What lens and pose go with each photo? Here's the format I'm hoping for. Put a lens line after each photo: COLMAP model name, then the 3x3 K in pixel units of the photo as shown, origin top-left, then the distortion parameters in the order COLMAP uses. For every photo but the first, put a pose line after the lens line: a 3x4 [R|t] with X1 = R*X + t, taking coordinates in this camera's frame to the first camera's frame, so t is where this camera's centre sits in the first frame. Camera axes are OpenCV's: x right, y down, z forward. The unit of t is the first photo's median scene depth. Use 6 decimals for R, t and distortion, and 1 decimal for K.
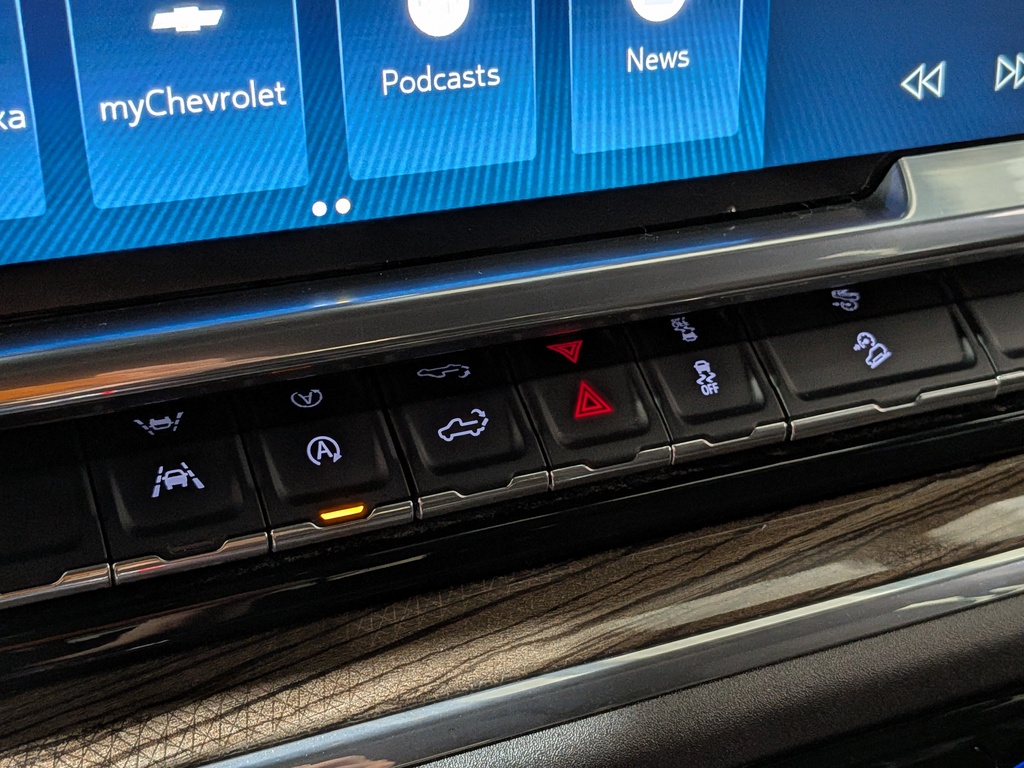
lens RADIAL K [[1538.4, 0, 552.5], [0, 1538.4, 410.6], [0, 0, 1]] dist [0.068478, 0.000000]
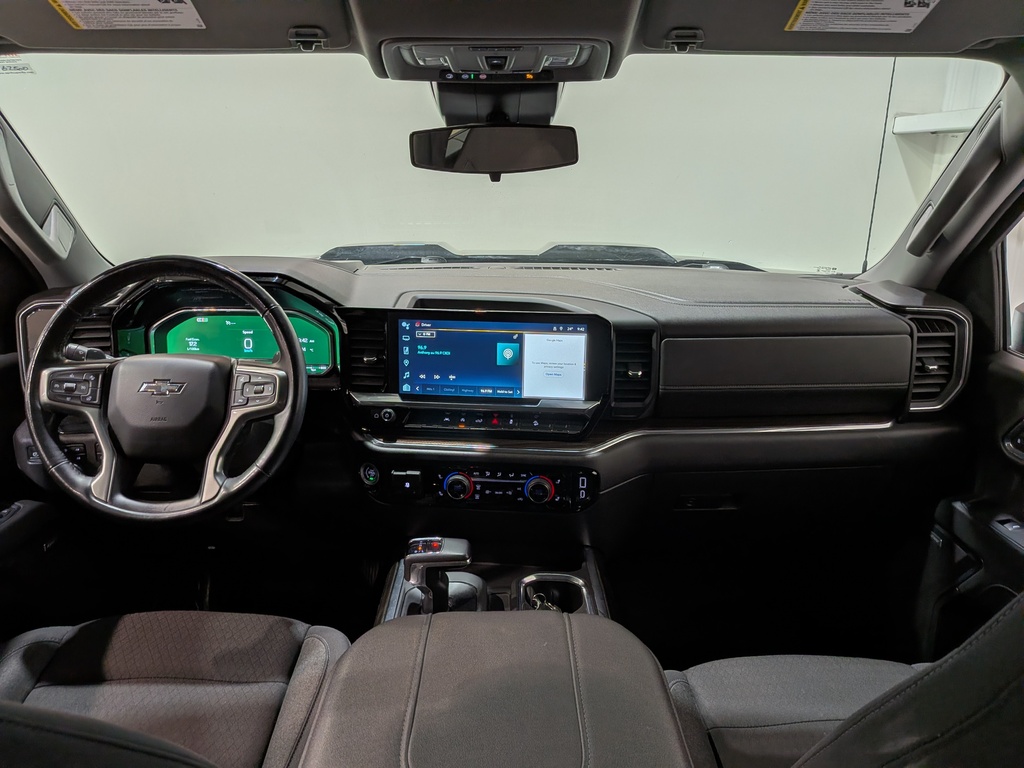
lens RADIAL K [[751.1, 0, 518.2], [0, 751.1, 389.7], [0, 0, 1]] dist [0.056916, -0.100790]
pose [[0.854108, 0.131748, -0.503132, 2.210496], [-0.215827, 0.969940, -0.112401, 0.264877], [0.473199, 0.204592, 0.856869, -2.536641]]
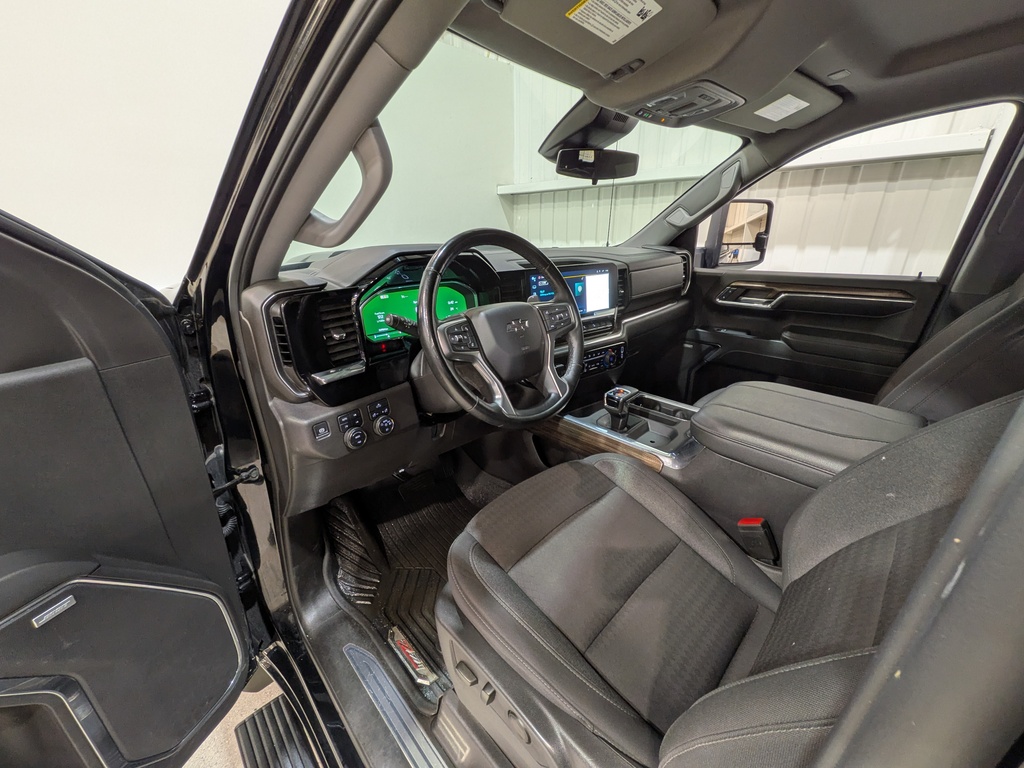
lens RADIAL K [[406.6, 0, 520.5], [0, 406.6, 377.3], [0, 0, 1]] dist [0.000875, -0.000016]
pose [[0.979087, -0.100312, 0.176994, -1.289812], [0.116029, 0.989955, -0.080784, 0.728400], [-0.167112, 0.099631, 0.980891, -2.777140]]
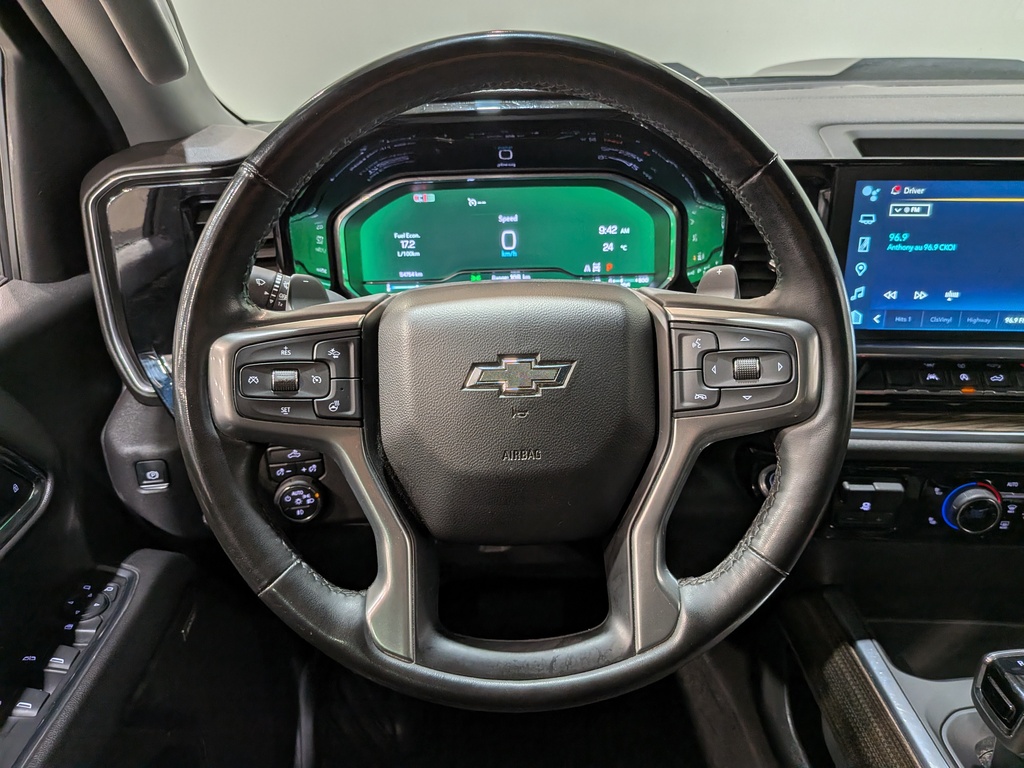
lens RADIAL K [[751.1, 0, 517.0], [0, 751.1, 374.8], [0, 0, 1]] dist [0.056916, -0.100790]
pose [[0.860420, 0.176432, -0.478068, -0.208024], [-0.180845, 0.982807, 0.037224, 0.169483], [0.476415, 0.054428, 0.877534, -1.578257]]
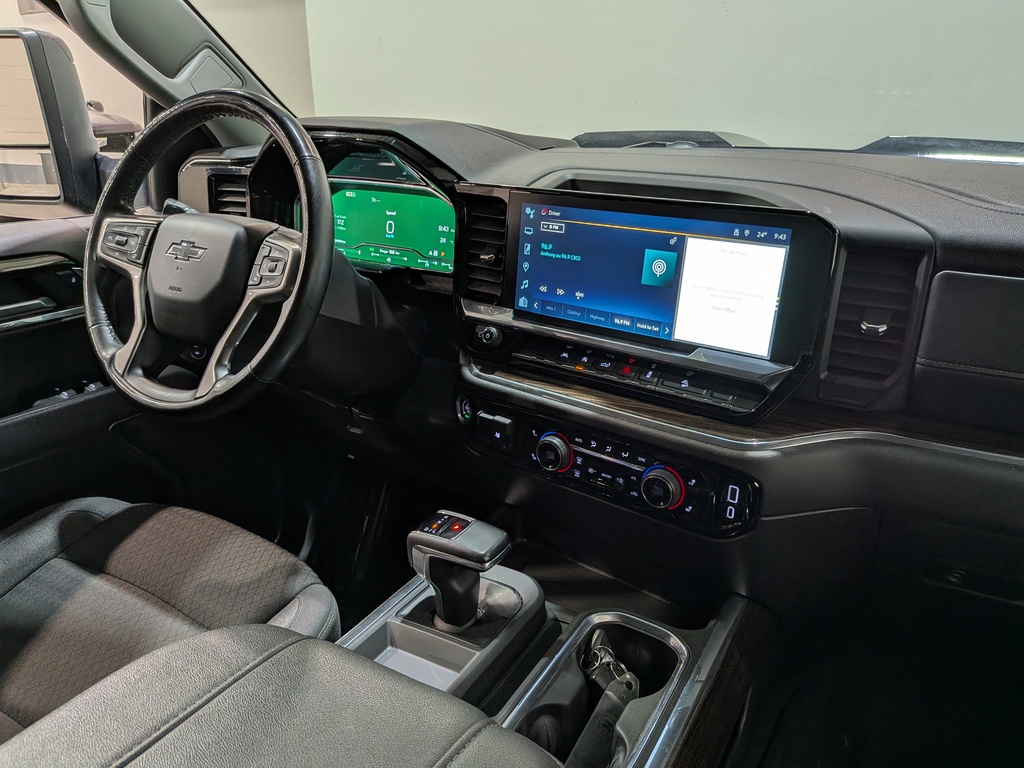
lens RADIAL K [[751.1, 0, 512.2], [0, 751.1, 387.0], [0, 0, 1]] dist [0.056916, -0.100790]
pose [[0.449464, 0.298724, -0.841871, 2.168242], [-0.383656, 0.915637, 0.120070, -0.116473], [0.806716, 0.269022, 0.526153, -0.754135]]
